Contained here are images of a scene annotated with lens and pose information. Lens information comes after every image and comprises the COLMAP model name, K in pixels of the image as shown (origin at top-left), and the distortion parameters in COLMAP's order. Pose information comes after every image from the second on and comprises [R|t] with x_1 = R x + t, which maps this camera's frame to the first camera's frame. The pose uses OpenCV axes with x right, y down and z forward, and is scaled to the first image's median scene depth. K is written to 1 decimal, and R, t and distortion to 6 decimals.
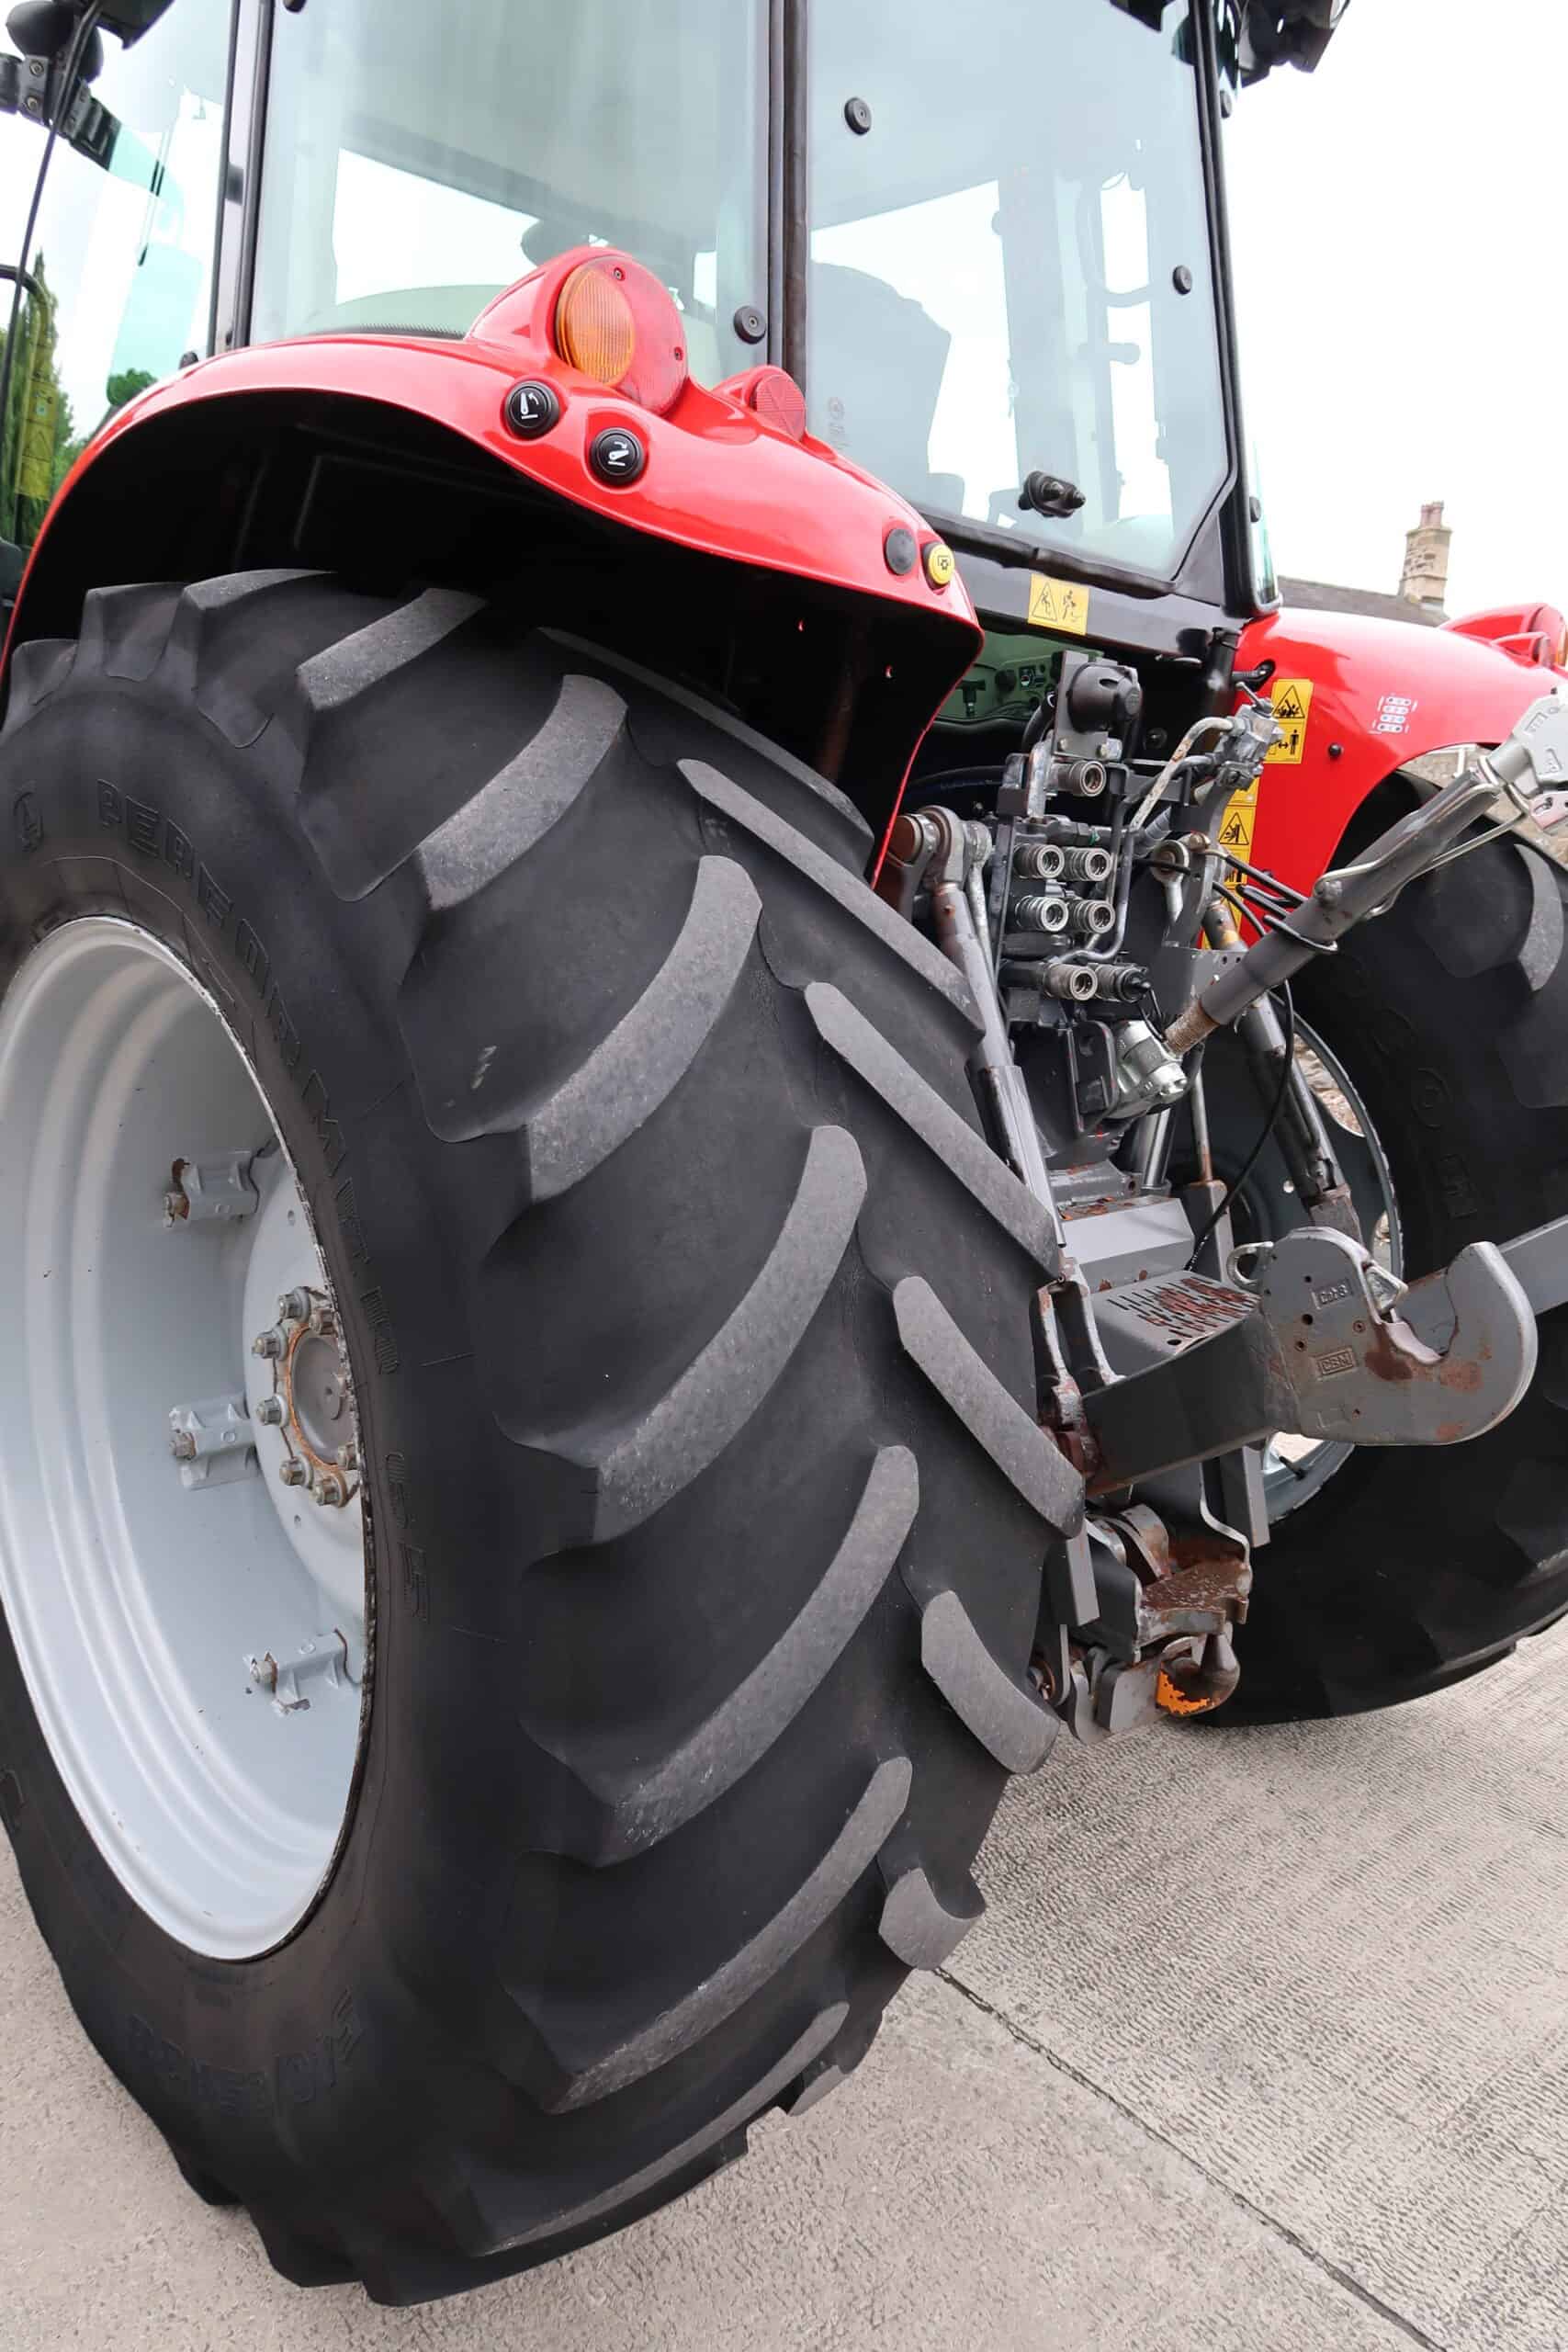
lens RADIAL K [[1610.6, 0, 783.4], [0, 1610.6, 1184.3], [0, 0, 1]] dist [-0.025322, 0.007858]
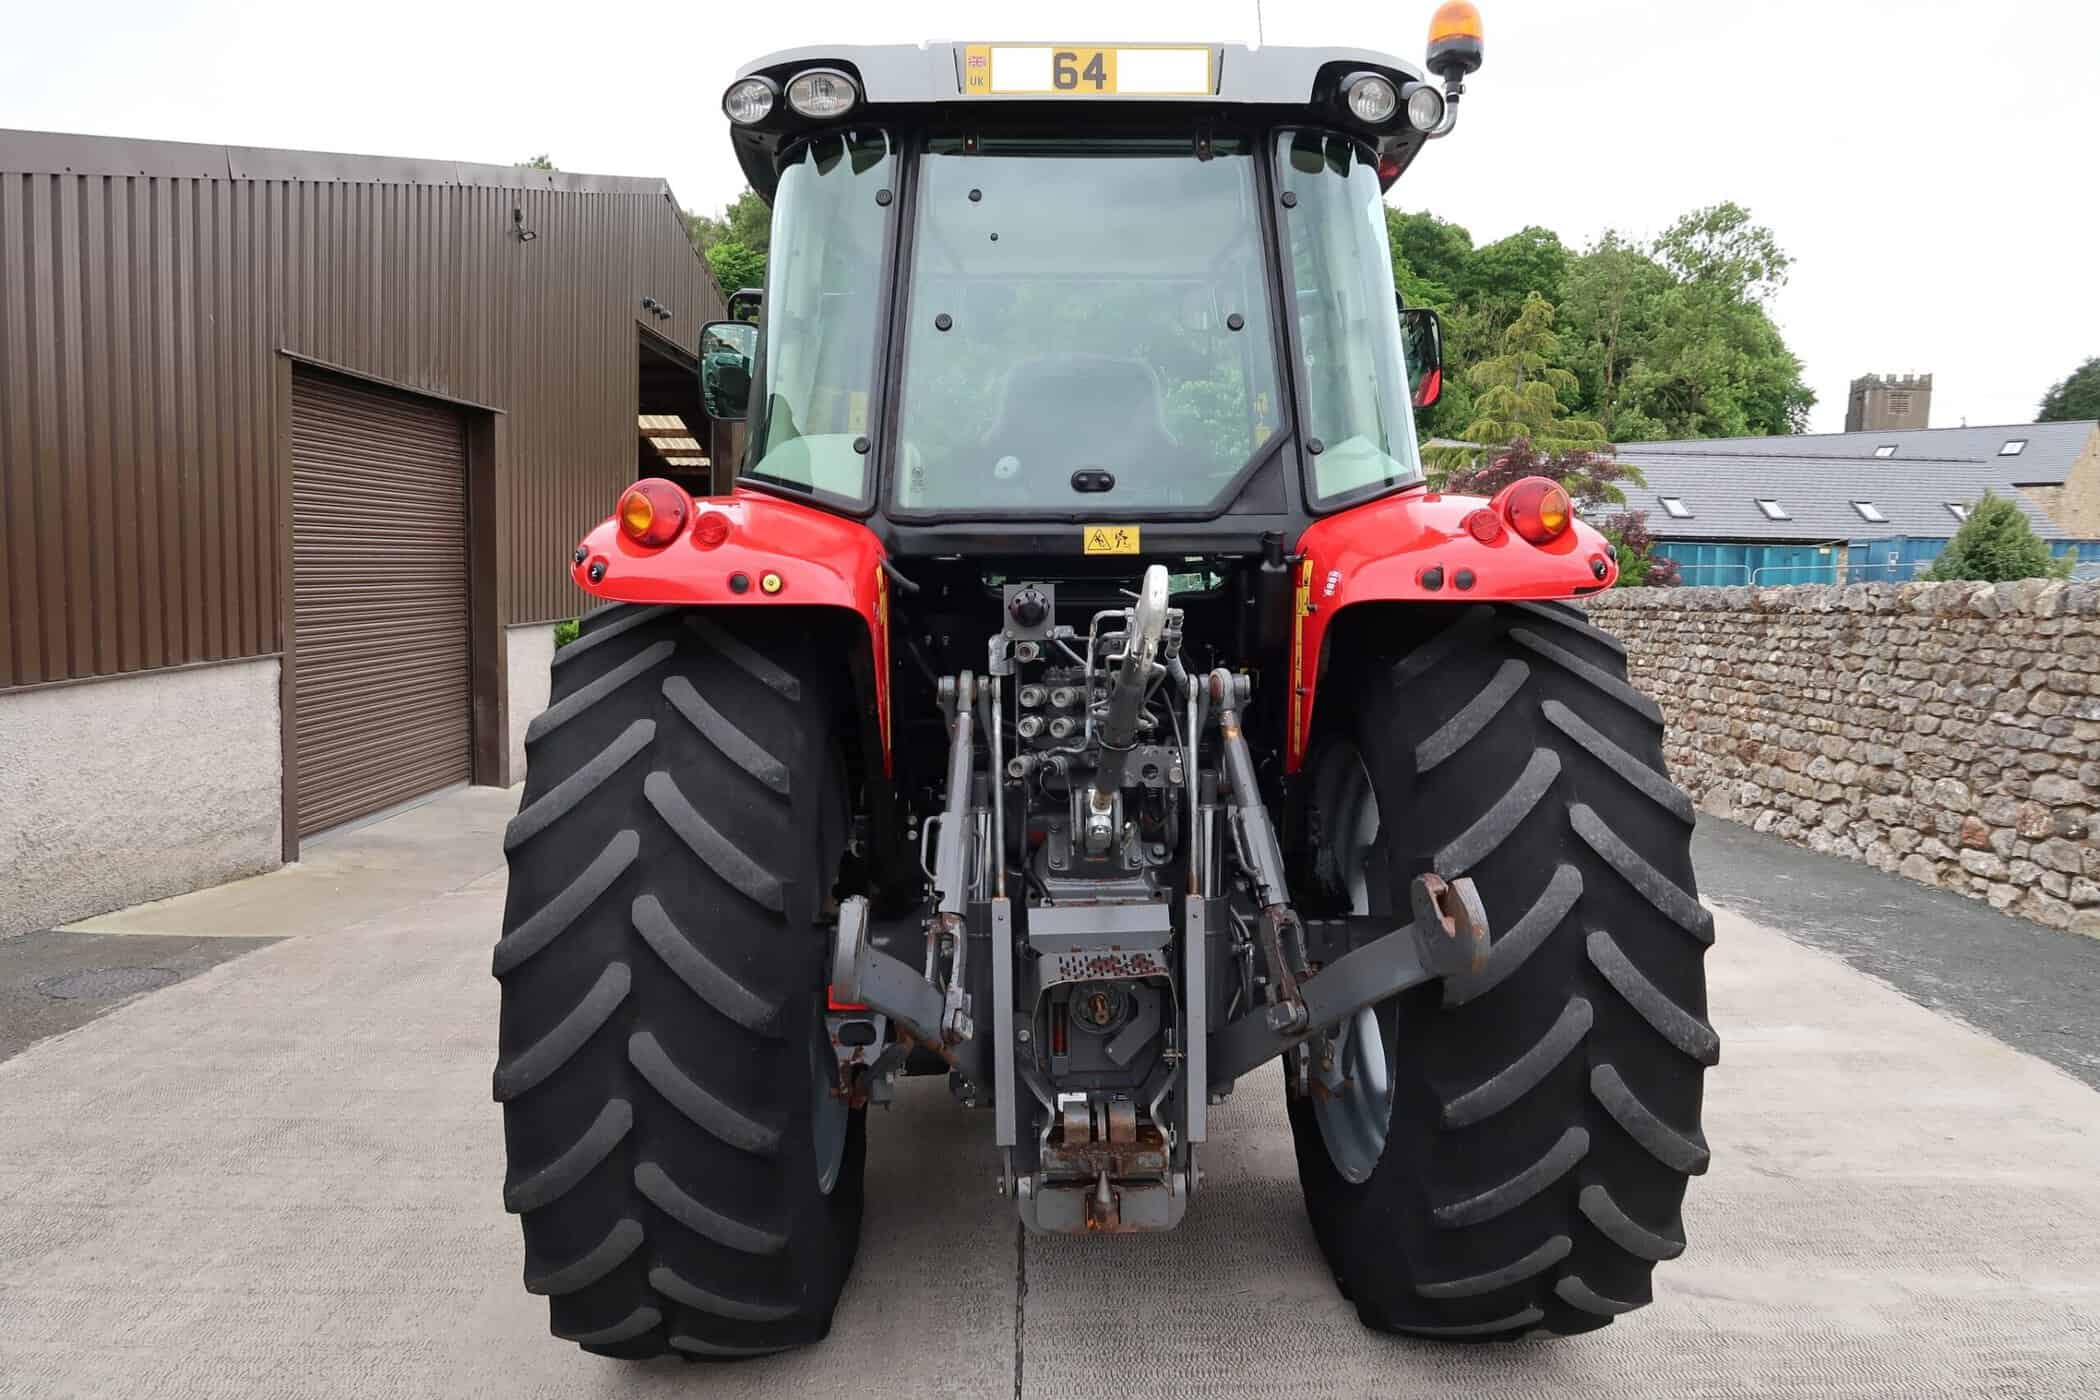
lens RADIAL K [[1438.1, 0, 1039.5], [0, 1438.1, 704.0], [0, 0, 1]] dist [-0.025322, 0.007858]
pose [[0.755747, -0.021982, -0.654495, 1.139539], [-0.074096, 0.990148, -0.118814, -0.008255], [0.650658, 0.138288, 0.746673, -0.152244]]
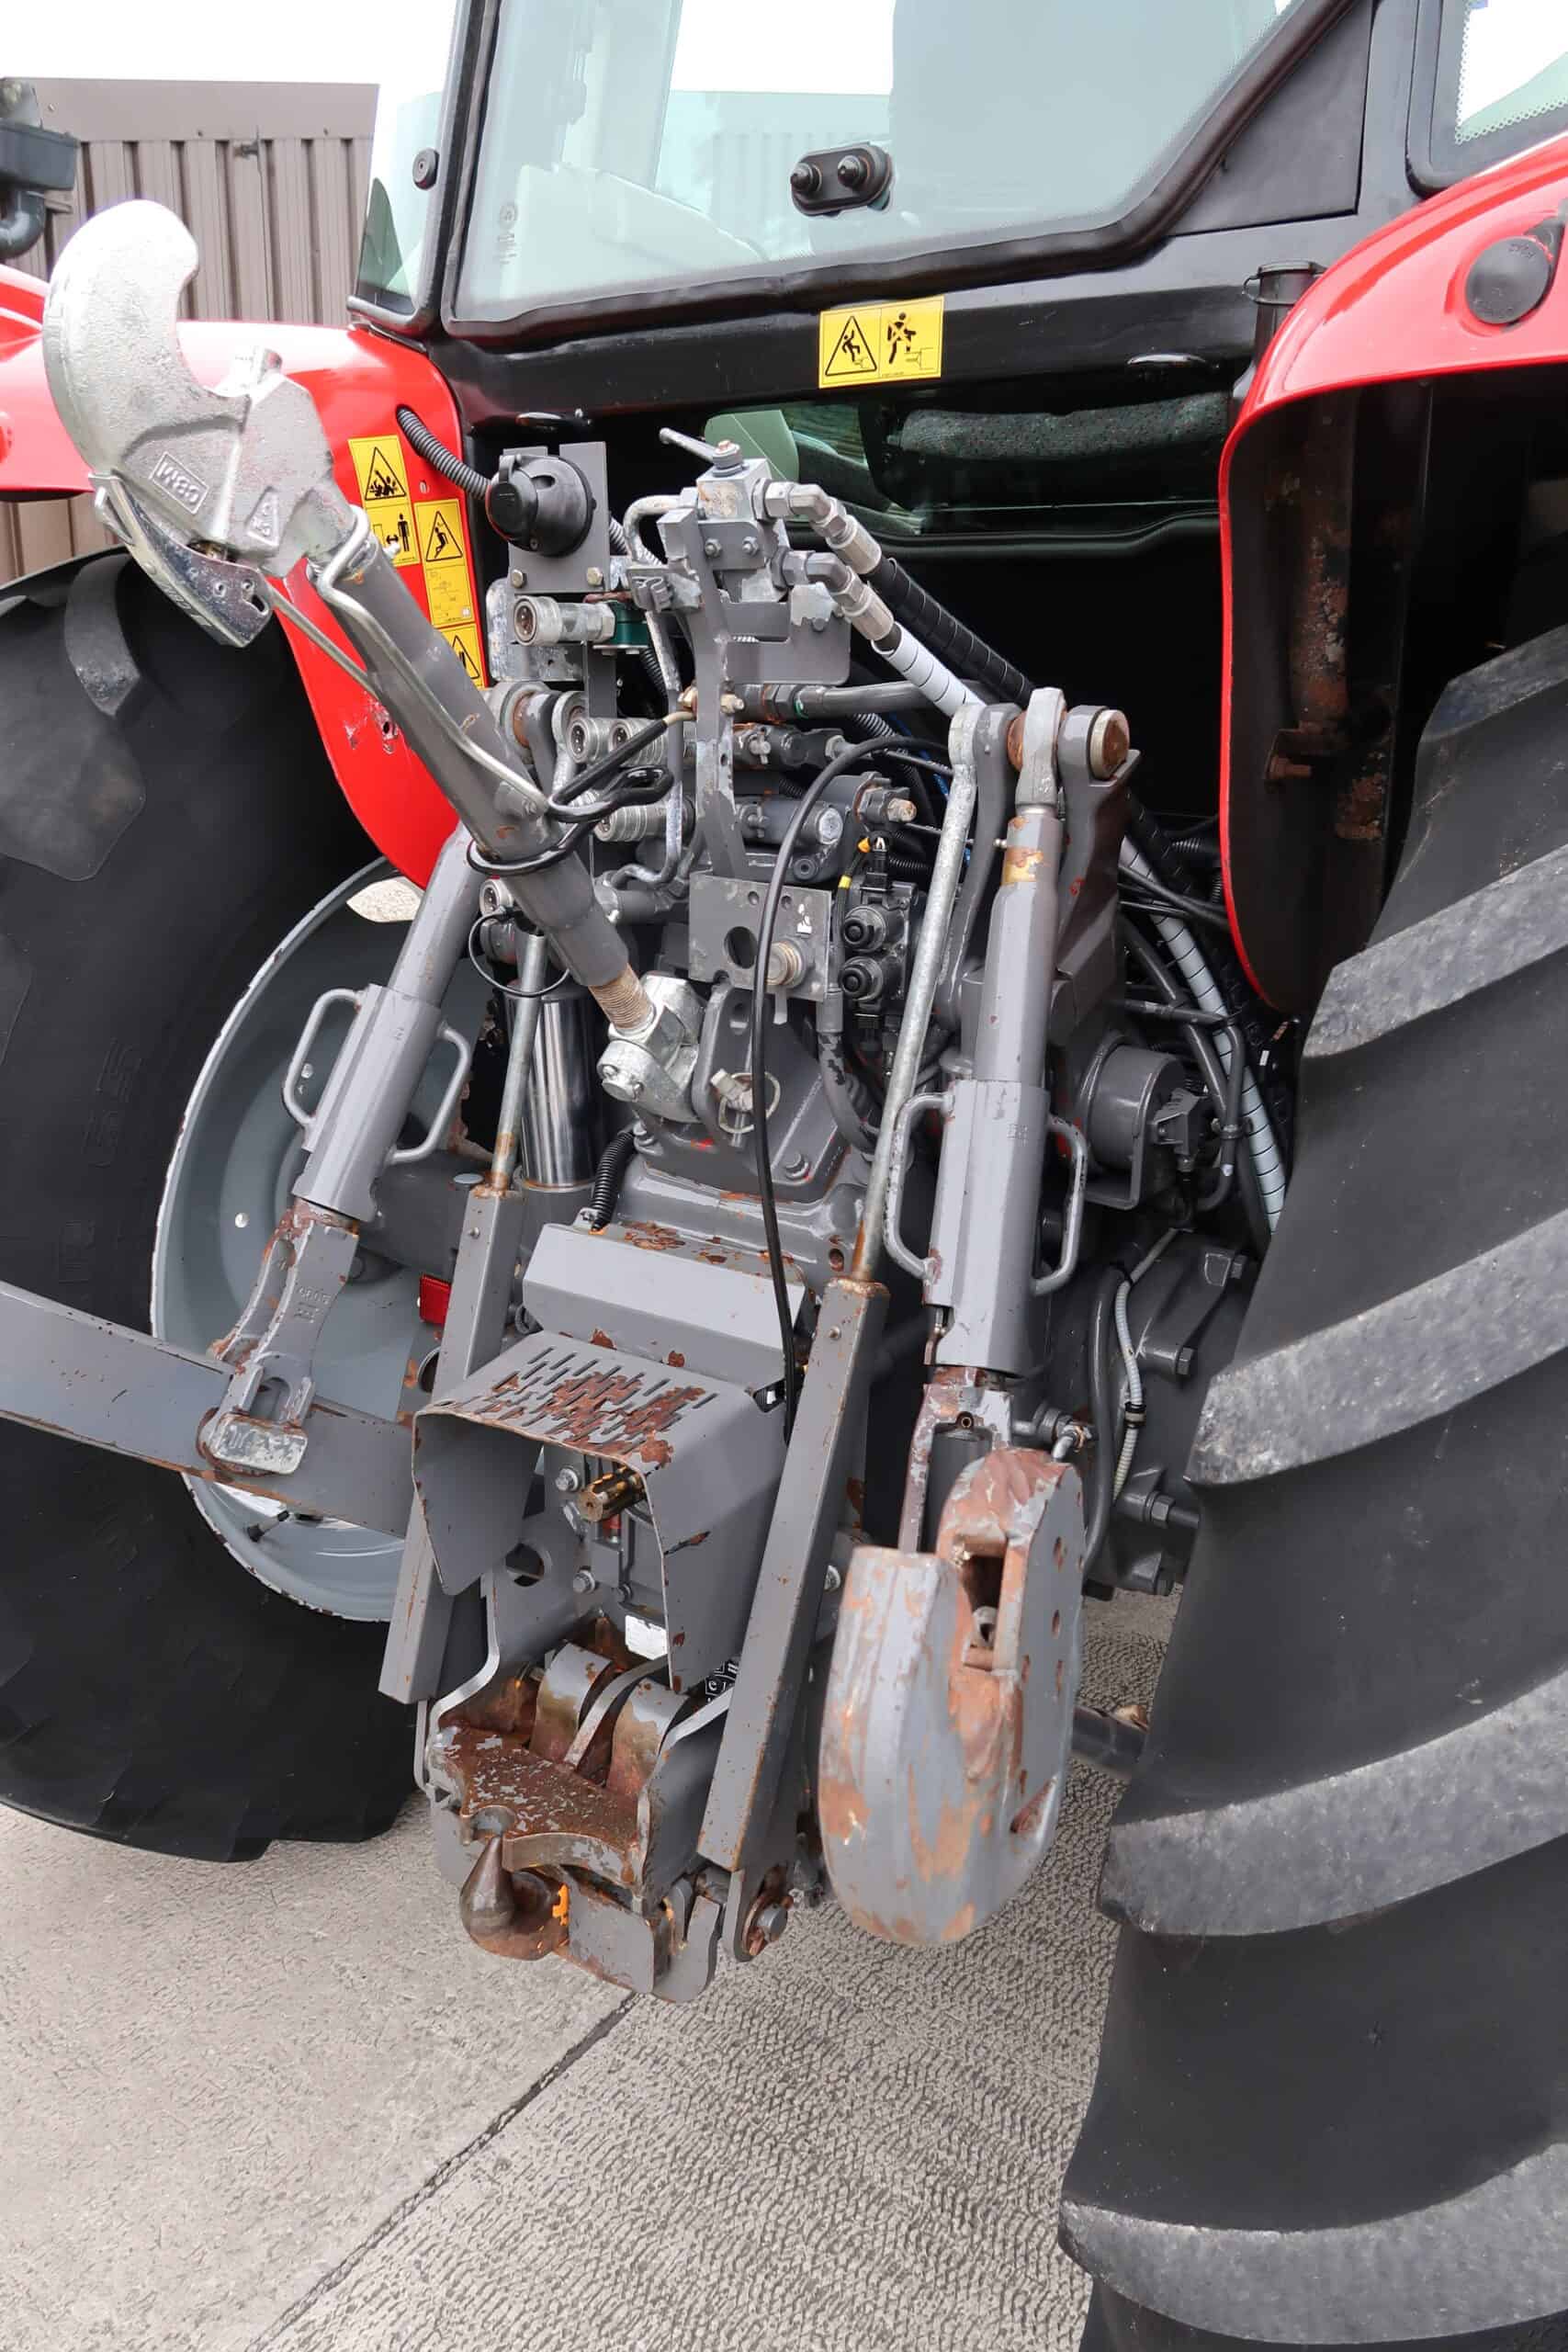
lens RADIAL K [[1610.6, 0, 767.4], [0, 1610.6, 1188.0], [0, 0, 1]] dist [-0.025322, 0.007858]
pose [[0.231742, 0.221708, -0.947175, 0.882866], [-0.206617, 0.962683, 0.174785, -0.142840], [0.950581, 0.155198, 0.268903, 0.871943]]
